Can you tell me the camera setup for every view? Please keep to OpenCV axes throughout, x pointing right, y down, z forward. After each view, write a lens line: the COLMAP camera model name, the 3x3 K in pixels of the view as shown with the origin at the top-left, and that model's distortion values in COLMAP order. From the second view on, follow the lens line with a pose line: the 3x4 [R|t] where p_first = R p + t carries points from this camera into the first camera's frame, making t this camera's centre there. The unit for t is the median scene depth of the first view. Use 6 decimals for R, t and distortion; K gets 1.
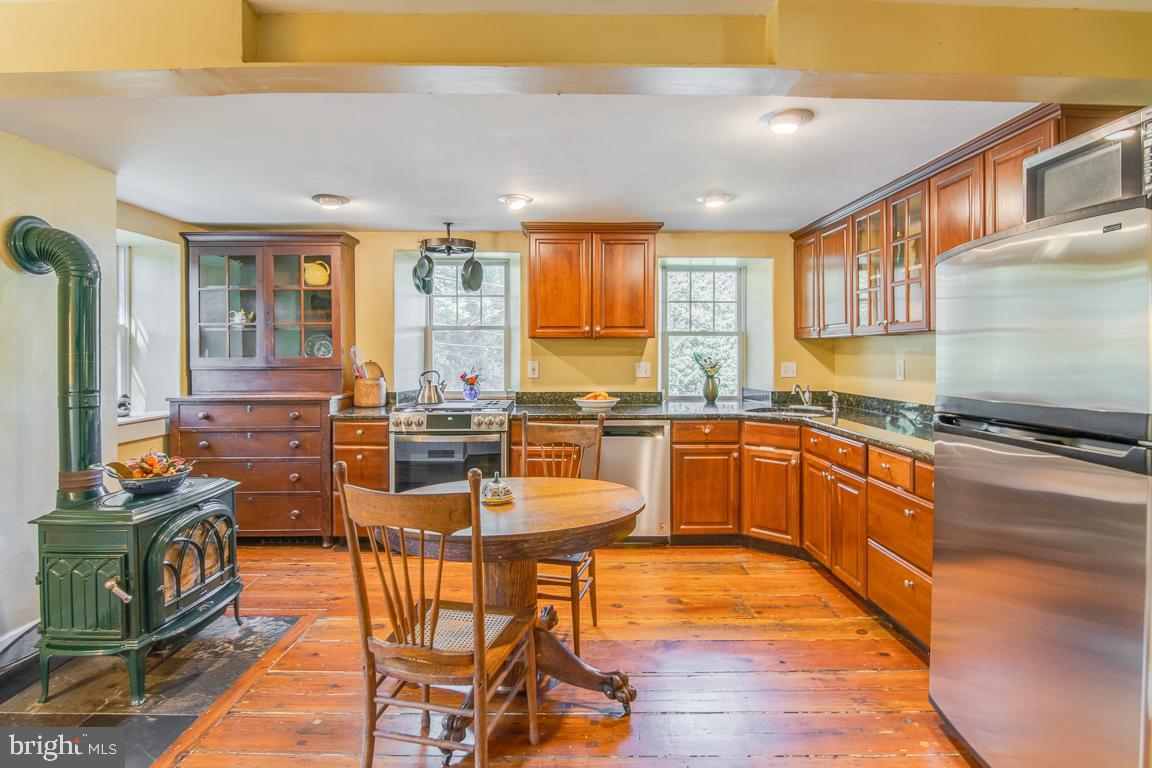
lens RADIAL K [[606.5, 0, 572.3], [0, 606.5, 359.0], [0, 0, 1]] dist [-0.001447, -0.000137]
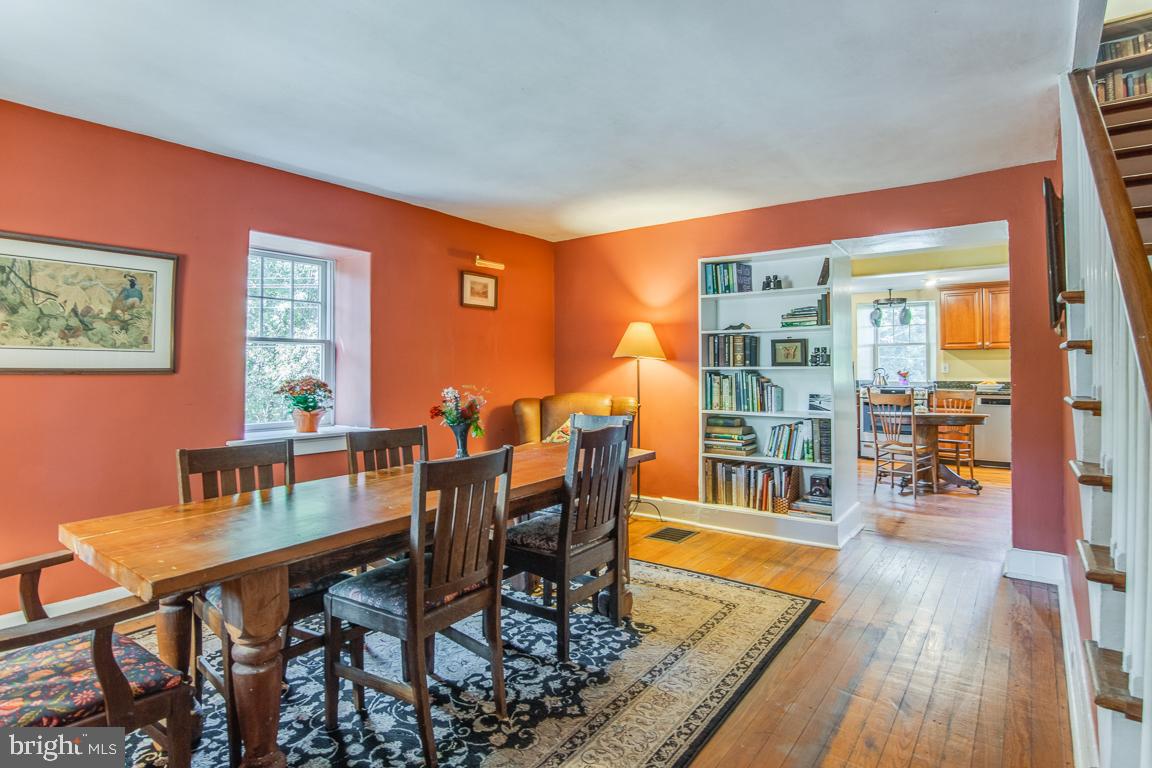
lens RADIAL K [[606.5, 0, 577.0], [0, 606.5, 359.8], [0, 0, 1]] dist [-0.001447, -0.000137]
pose [[0.801045, -0.010737, -0.598508, 0.135850], [-0.001899, 0.999789, -0.020478, 0.032805], [0.598601, 0.017540, 0.800855, -1.048062]]
